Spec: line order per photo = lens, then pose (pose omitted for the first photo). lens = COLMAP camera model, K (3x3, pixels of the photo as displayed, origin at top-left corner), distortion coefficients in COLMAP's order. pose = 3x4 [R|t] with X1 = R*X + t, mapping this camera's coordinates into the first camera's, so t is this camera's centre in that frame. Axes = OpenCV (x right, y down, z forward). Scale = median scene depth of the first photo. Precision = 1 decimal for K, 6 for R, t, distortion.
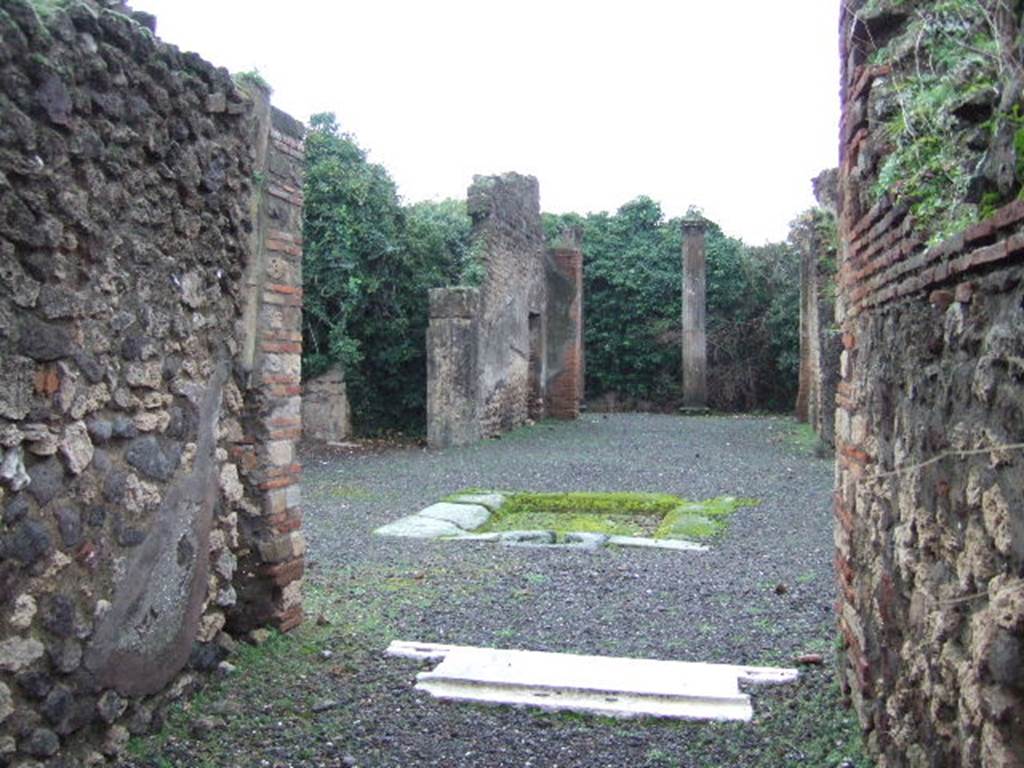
lens RADIAL K [[1086.4, 0, 505.0], [0, 1086.4, 378.7], [0, 0, 1]] dist [-0.071131, 0.076422]
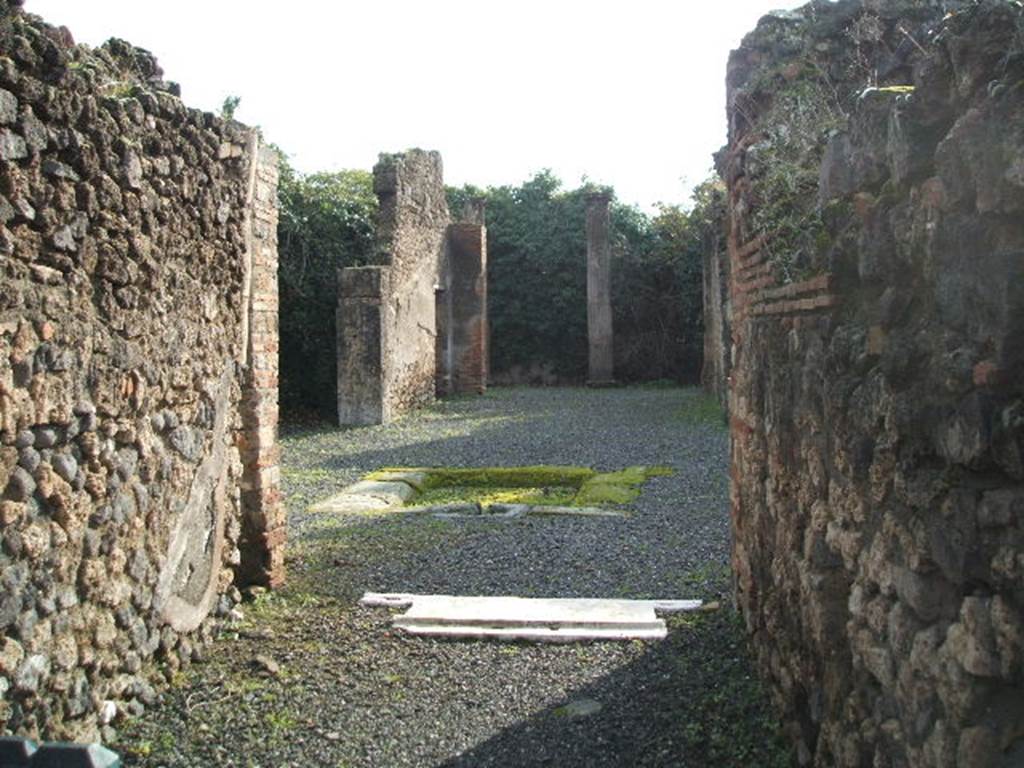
lens RADIAL K [[1167.5, 0, 508.2], [0, 1167.5, 359.0], [0, 0, 1]] dist [-0.153242, 0.028671]
pose [[0.995030, -0.018615, 0.097824, -0.030299], [0.017820, 0.999801, 0.008995, -0.009981], [-0.097972, -0.007207, 0.995163, -0.122977]]
